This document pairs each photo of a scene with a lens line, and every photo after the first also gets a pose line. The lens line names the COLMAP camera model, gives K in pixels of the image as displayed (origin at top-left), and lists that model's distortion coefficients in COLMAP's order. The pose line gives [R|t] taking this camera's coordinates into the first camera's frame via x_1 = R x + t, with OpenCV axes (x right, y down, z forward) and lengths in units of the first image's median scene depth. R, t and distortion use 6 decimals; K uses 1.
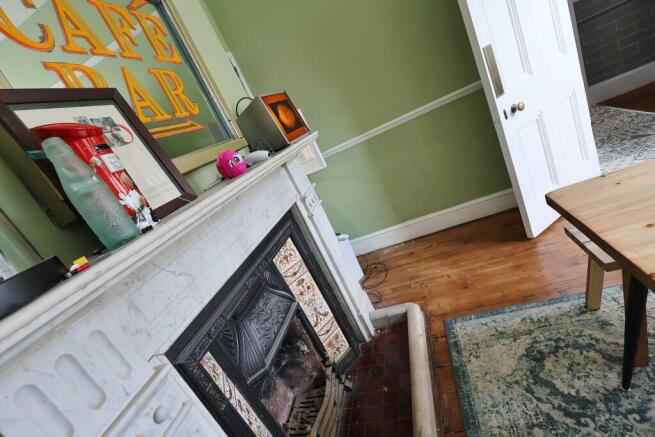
lens RADIAL K [[302.6, 0, 326.0], [0, 302.6, 219.3], [0, 0, 1]] dist [-0.005212, 0.002396]
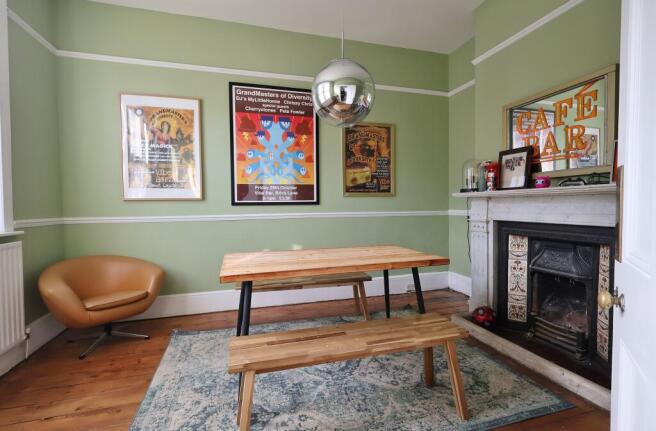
lens RADIAL K [[303.1, 0, 328.6], [0, 303.1, 213.7], [0, 0, 1]] dist [-0.005212, 0.002396]
pose [[-0.778962, 0.445853, -0.440946, 1.728775], [0.200694, 0.843455, 0.498302, -1.233919], [0.594088, 0.299663, -0.746500, 1.582214]]
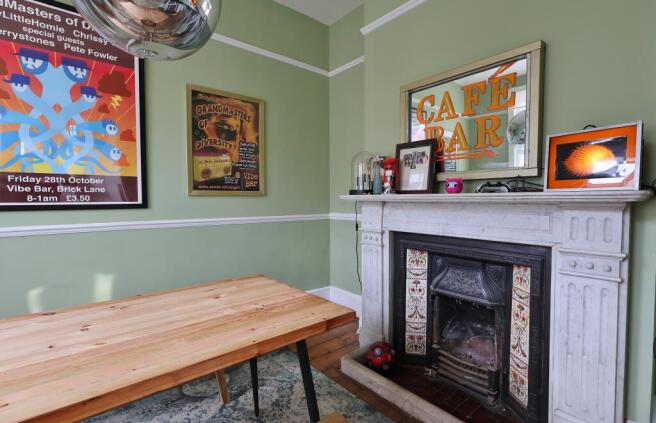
lens RADIAL K [[306.8, 0, 329.2], [0, 306.8, 210.3], [0, 0, 1]] dist [-0.005646, 0.002759]
pose [[-0.531199, 0.454521, -0.715009, 1.197892], [-0.014967, 0.838755, 0.544304, -0.883722], [0.847115, 0.299835, -0.438743, 1.071365]]
